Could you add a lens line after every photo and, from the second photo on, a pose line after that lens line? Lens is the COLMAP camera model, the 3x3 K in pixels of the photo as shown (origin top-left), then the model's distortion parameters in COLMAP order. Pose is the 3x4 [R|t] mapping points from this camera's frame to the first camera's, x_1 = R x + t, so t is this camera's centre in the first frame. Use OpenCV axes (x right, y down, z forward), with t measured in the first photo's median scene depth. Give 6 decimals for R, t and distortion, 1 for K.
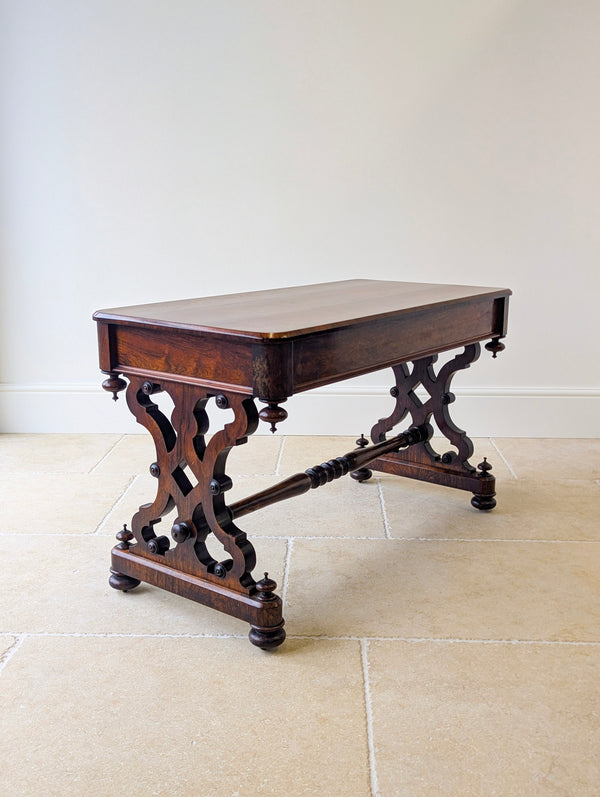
lens RADIAL K [[871.4, 0, 310.4], [0, 871.4, 393.8], [0, 0, 1]] dist [0.038715, 0.000000]
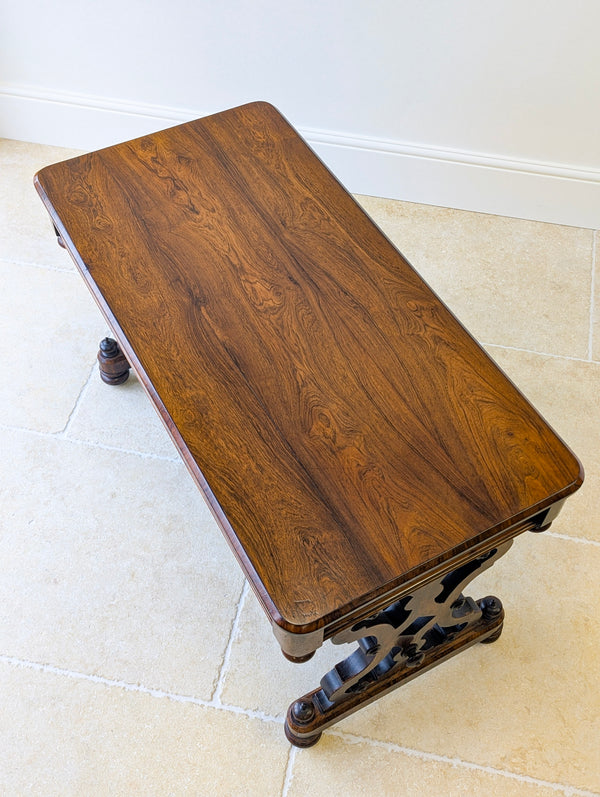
lens RADIAL K [[871.4, 0, 302.6], [0, 871.4, 408.0], [0, 0, 1]] dist [0.038715, 0.000000]
pose [[0.981440, 0.158602, -0.107802, 0.111698], [-0.045713, 0.739424, 0.671686, -0.612541], [0.186242, -0.654291, 0.732951, 0.524963]]
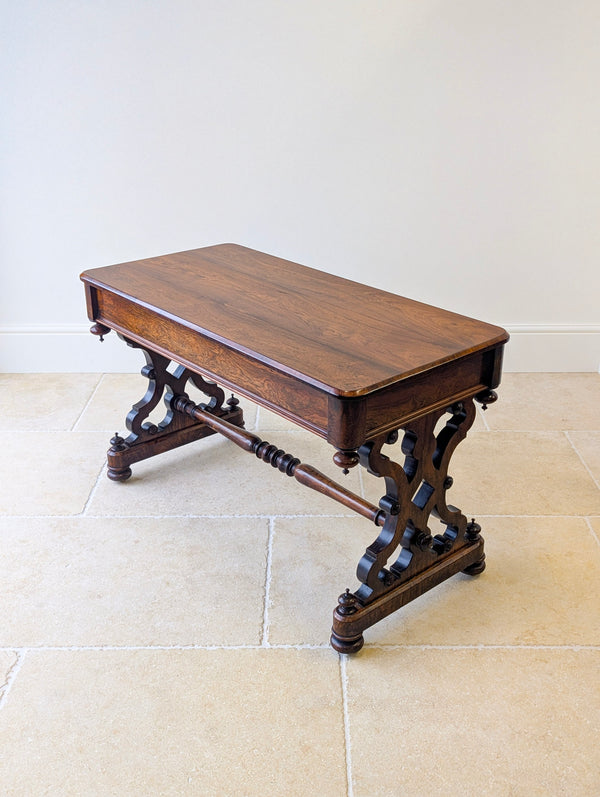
lens RADIAL K [[871.4, 0, 311.6], [0, 871.4, 390.7], [0, 0, 1]] dist [0.038715, 0.000000]
pose [[0.999522, -0.014568, 0.027261, -0.001790], [0.008819, 0.979714, 0.200204, -0.245418], [-0.029624, -0.199868, 0.979375, 0.005891]]
